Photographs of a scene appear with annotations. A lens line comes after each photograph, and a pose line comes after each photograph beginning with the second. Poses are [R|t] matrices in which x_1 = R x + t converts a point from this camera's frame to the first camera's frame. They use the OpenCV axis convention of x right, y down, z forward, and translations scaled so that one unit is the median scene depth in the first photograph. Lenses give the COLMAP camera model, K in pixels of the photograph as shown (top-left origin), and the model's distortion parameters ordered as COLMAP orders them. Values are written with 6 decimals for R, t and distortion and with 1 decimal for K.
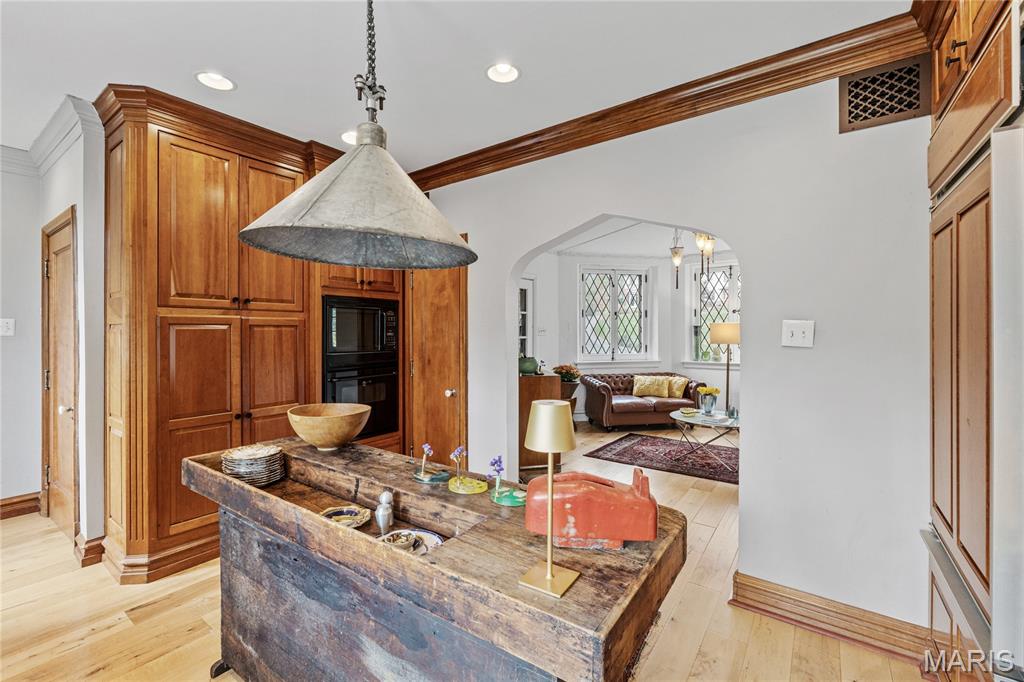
lens RADIAL K [[440.1, 0, 502.9], [0, 440.1, 336.3], [0, 0, 1]] dist [-0.010192, 0.000293]
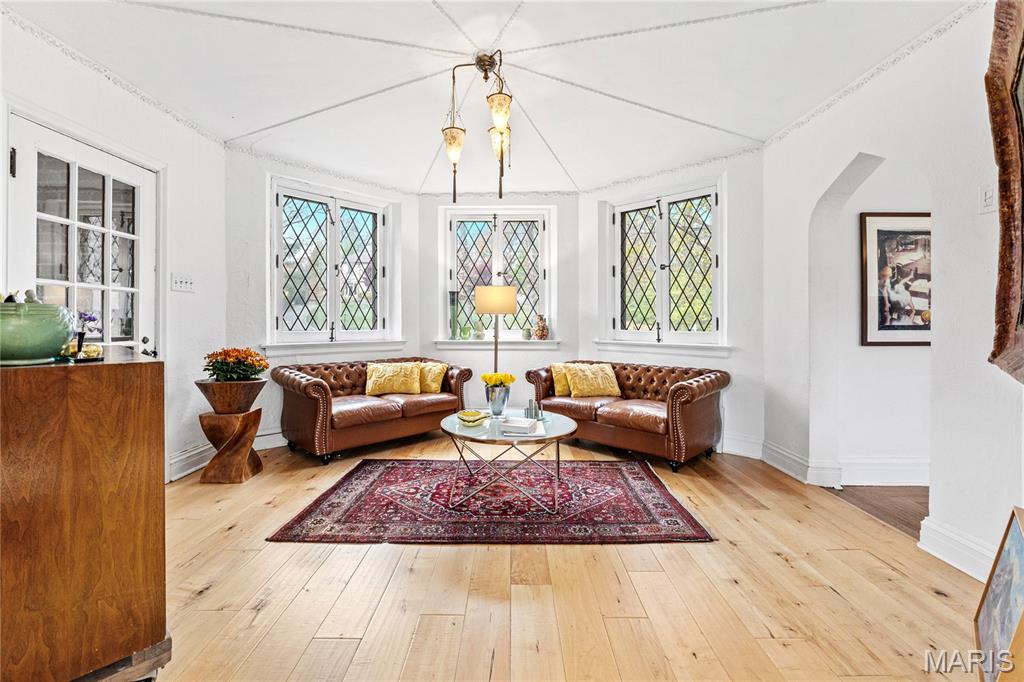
lens RADIAL K [[440.1, 0, 520.9], [0, 440.1, 325.9], [0, 0, 1]] dist [-0.010192, 0.000293]
pose [[0.789917, 0.004305, 0.613198, 0.090422], [0.001126, 0.999963, -0.008471, 0.043443], [-0.613213, 0.007382, 0.789883, 0.388613]]
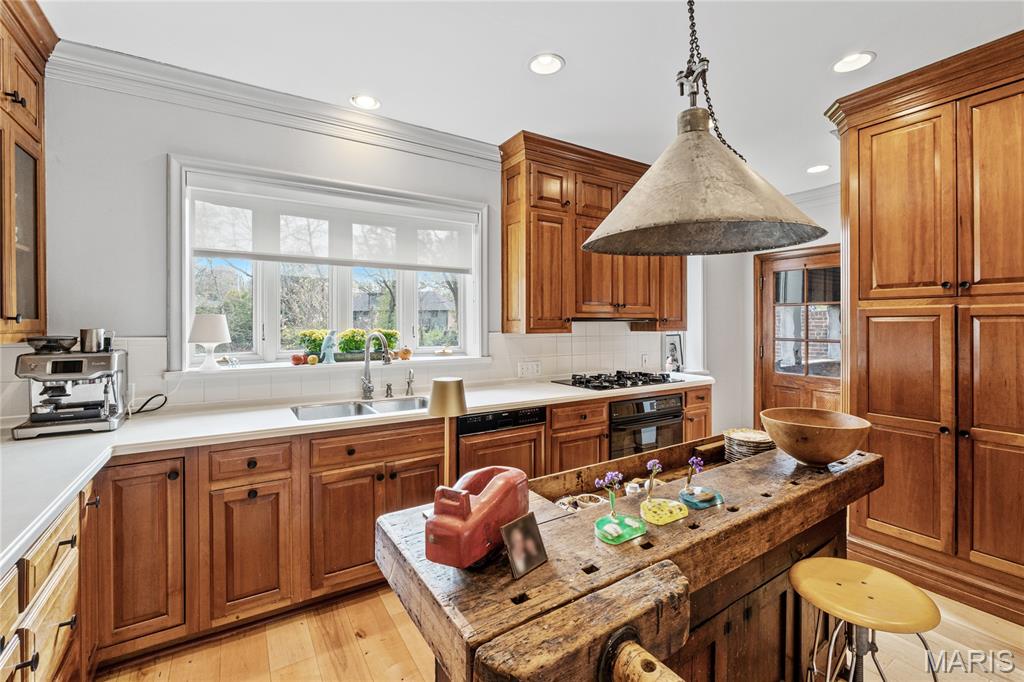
lens RADIAL K [[440.1, 0, 532.5], [0, 440.1, 326.6], [0, 0, 1]] dist [-0.010192, 0.000293]
pose [[-0.325397, 0.006109, -0.945558, 0.188535], [-0.007867, 0.999927, 0.009168, -0.003803], [0.945545, 0.010422, -0.325325, 0.257456]]
